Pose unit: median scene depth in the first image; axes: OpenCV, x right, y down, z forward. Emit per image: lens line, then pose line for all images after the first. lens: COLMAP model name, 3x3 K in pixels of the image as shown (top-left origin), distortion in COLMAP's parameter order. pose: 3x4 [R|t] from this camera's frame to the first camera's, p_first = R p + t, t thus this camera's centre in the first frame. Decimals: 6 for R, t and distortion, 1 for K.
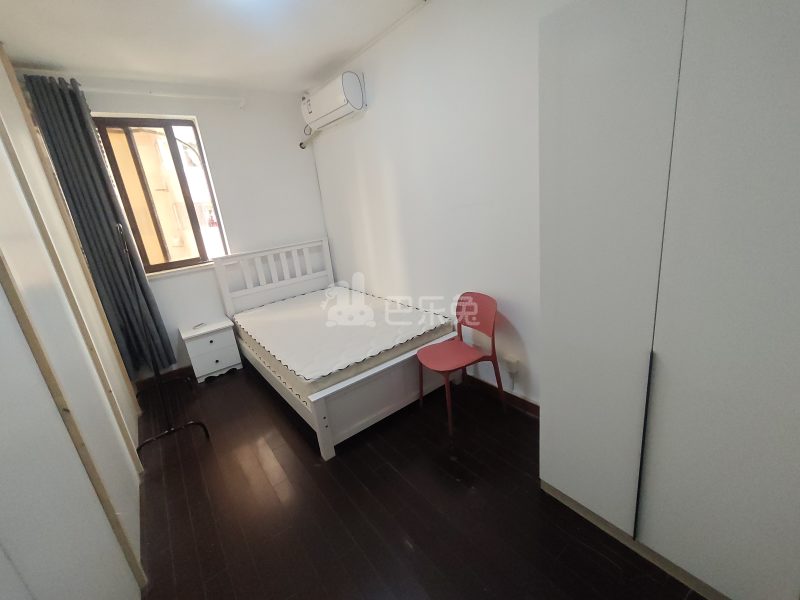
lens RADIAL K [[346.7, 0, 402.9], [0, 346.7, 299.2], [0, 0, 1]] dist [-0.016378, 0.013043]
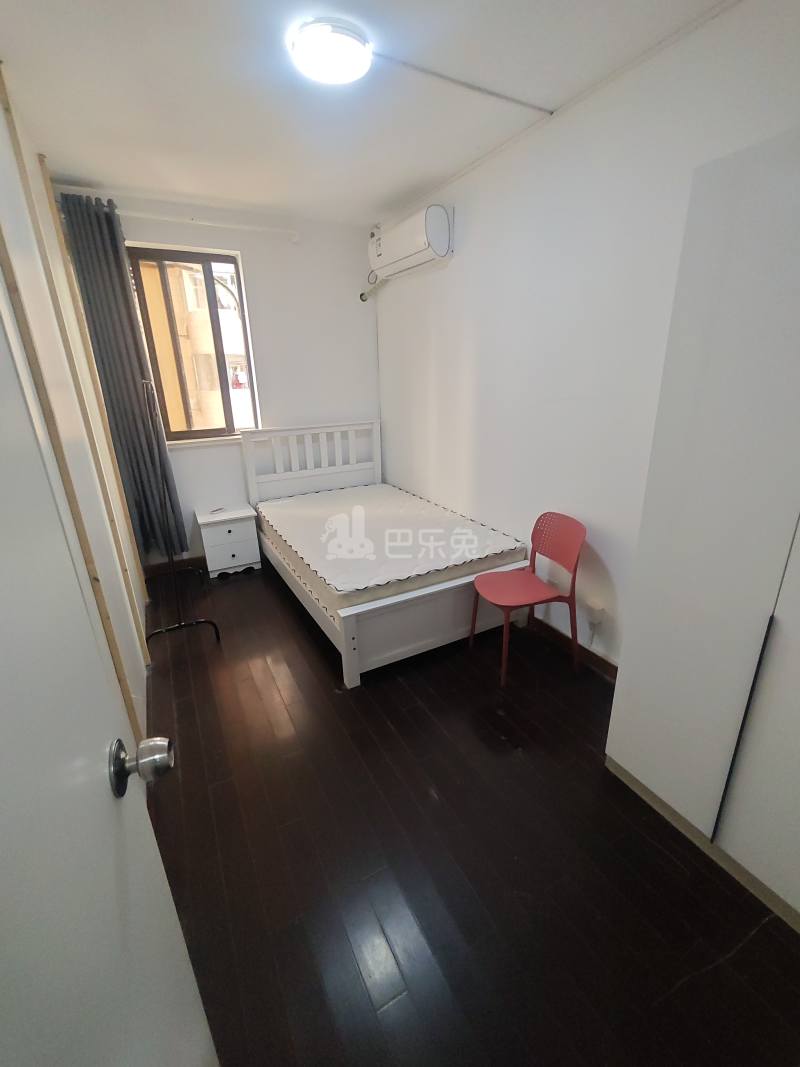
lens RADIAL K [[462.4, 0, 401.4], [0, 462.4, 539.4], [0, 0, 1]] dist [-0.016378, 0.013043]
pose [[0.982419, 0.137411, -0.126374, -0.002173], [-0.128320, 0.988700, 0.077501, 0.002268], [0.135595, -0.059922, 0.988951, -0.054006]]
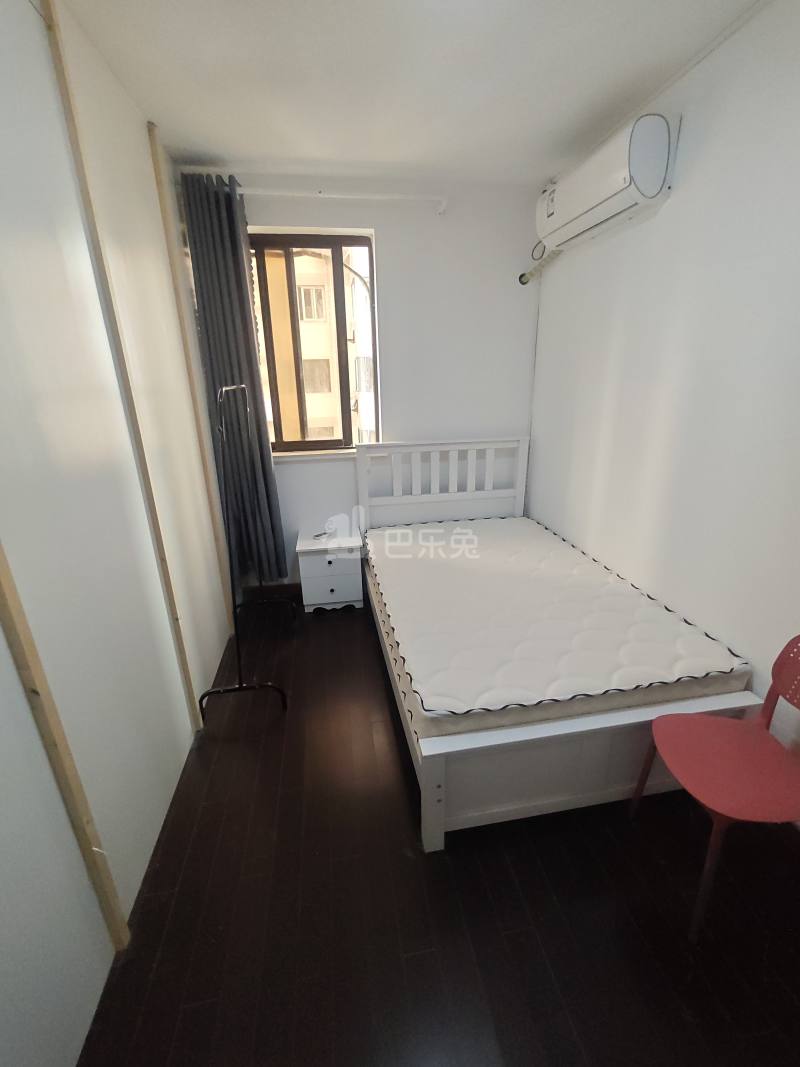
lens RADIAL K [[462.4, 0, 401.4], [0, 462.4, 539.4], [0, 0, 1]] dist [-0.016378, 0.013043]
pose [[0.878283, 0.239456, -0.413860, -0.047854], [-0.206330, 0.970628, 0.123730, -0.075258], [0.431332, -0.023278, 0.901893, 0.220917]]
